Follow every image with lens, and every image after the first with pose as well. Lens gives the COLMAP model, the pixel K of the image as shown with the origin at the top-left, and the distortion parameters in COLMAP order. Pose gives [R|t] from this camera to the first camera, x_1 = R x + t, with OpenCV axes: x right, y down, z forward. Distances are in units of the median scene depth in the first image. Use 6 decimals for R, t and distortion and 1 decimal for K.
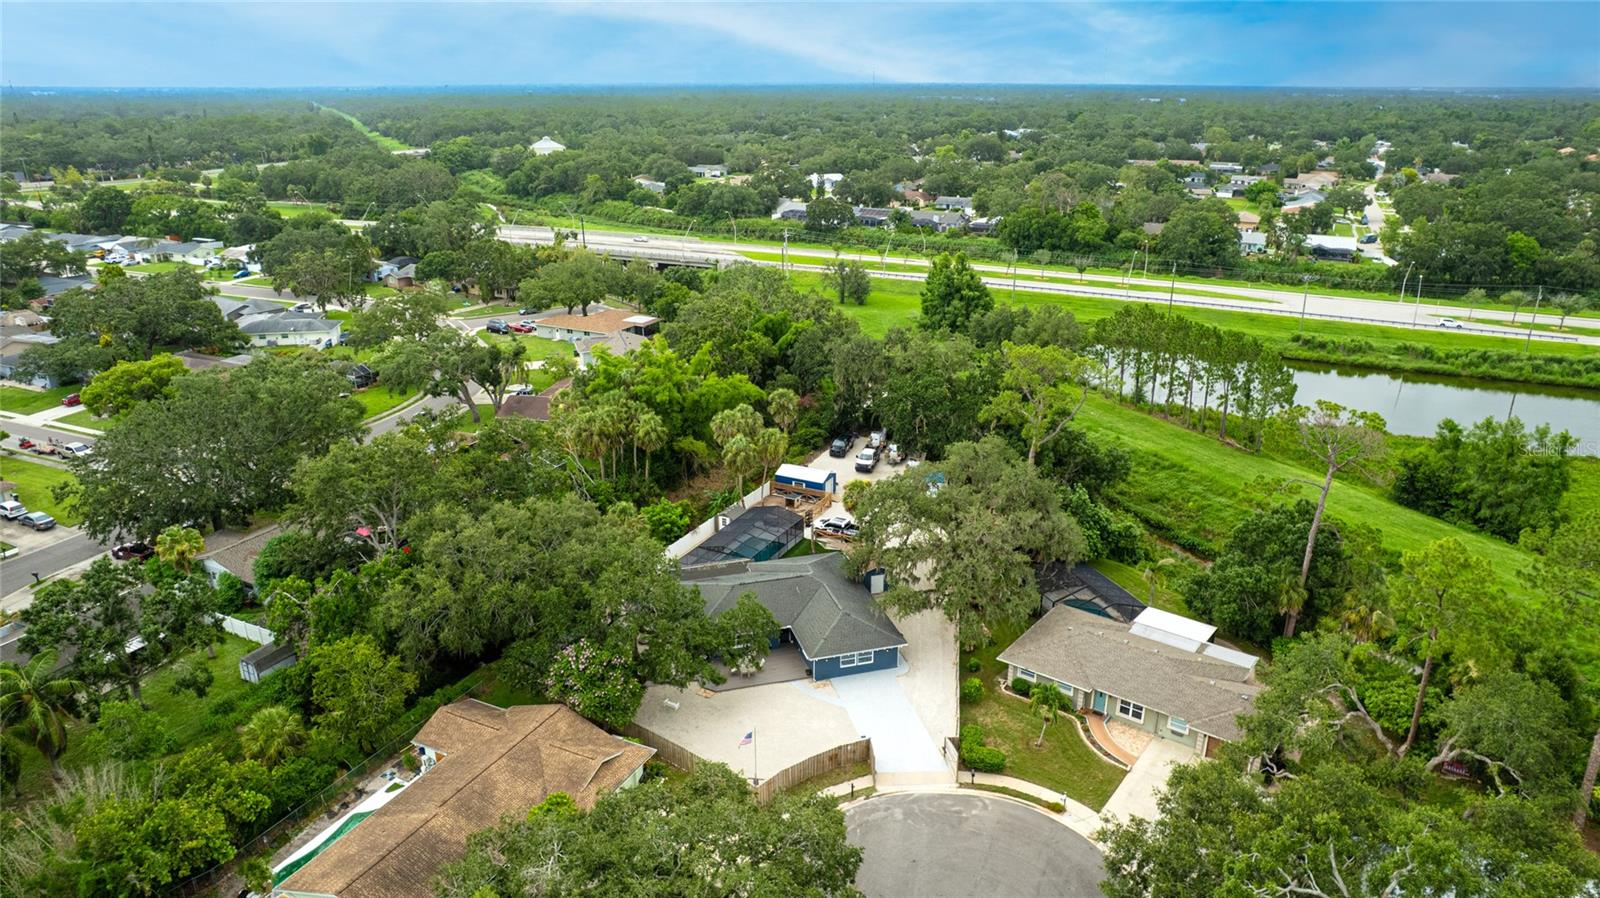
lens RADIAL K [[1000.0, 0, 802.7], [0, 1000.0, 441.4], [0, 0, 1]] dist [-0.042268, 0.011210]
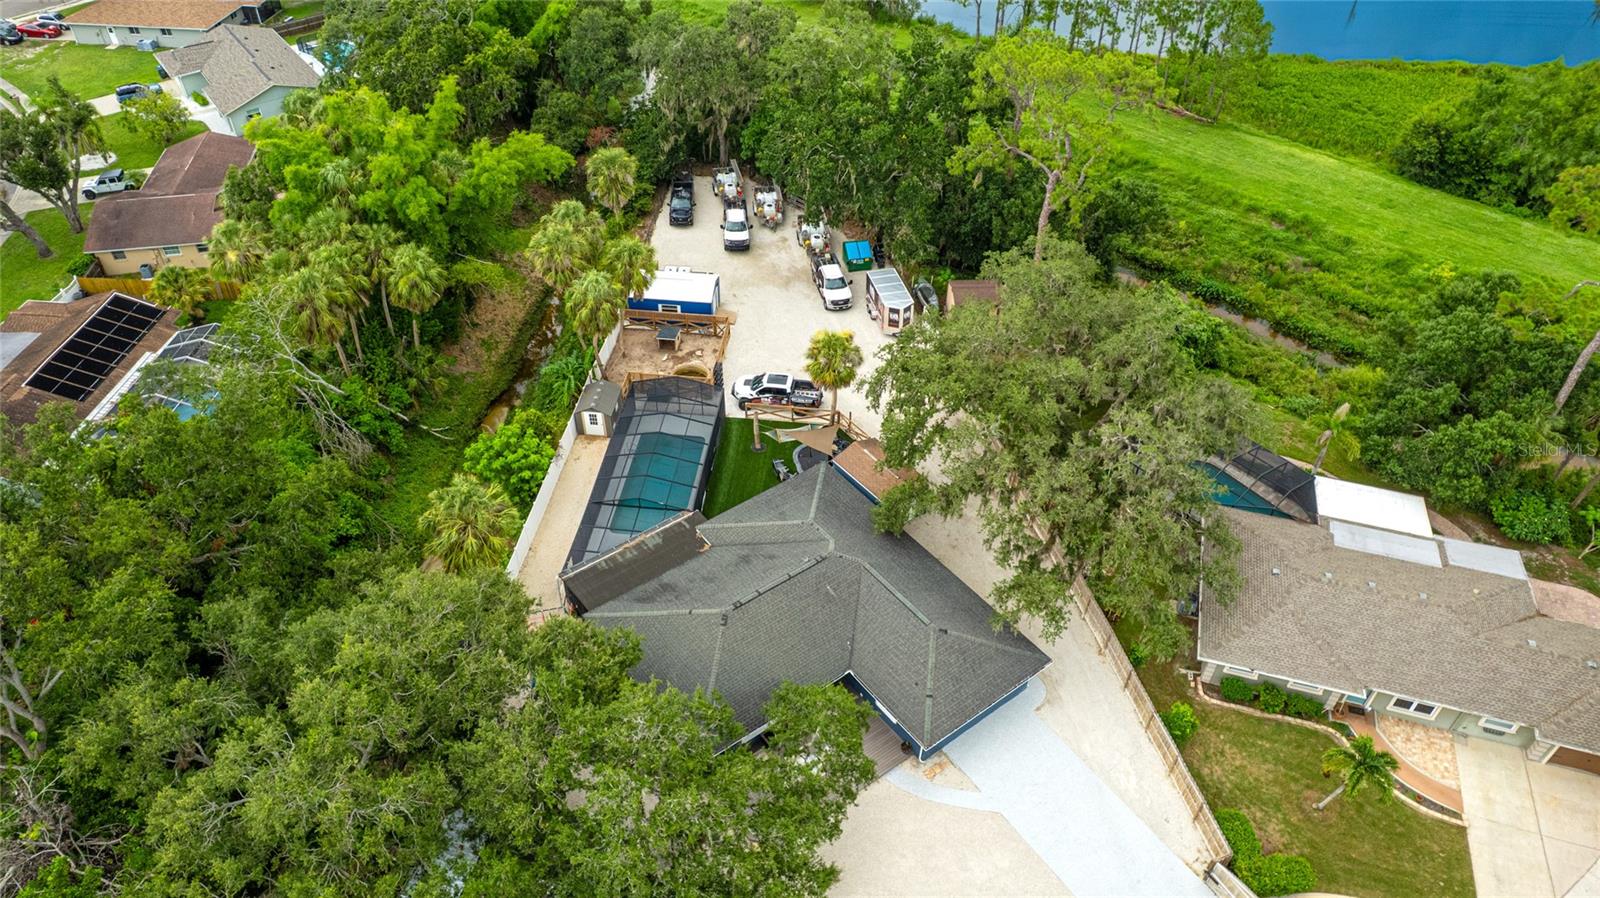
lens RADIAL K [[1100.1, 0, 787.0], [0, 1100.1, 448.1], [0, 0, 1]] dist [-0.036173, 0.004775]
pose [[0.945435, -0.217133, 0.242912, -0.121906], [0.118026, 0.923167, 0.365830, -0.120483], [-0.303682, -0.317199, 0.898422, 0.337037]]
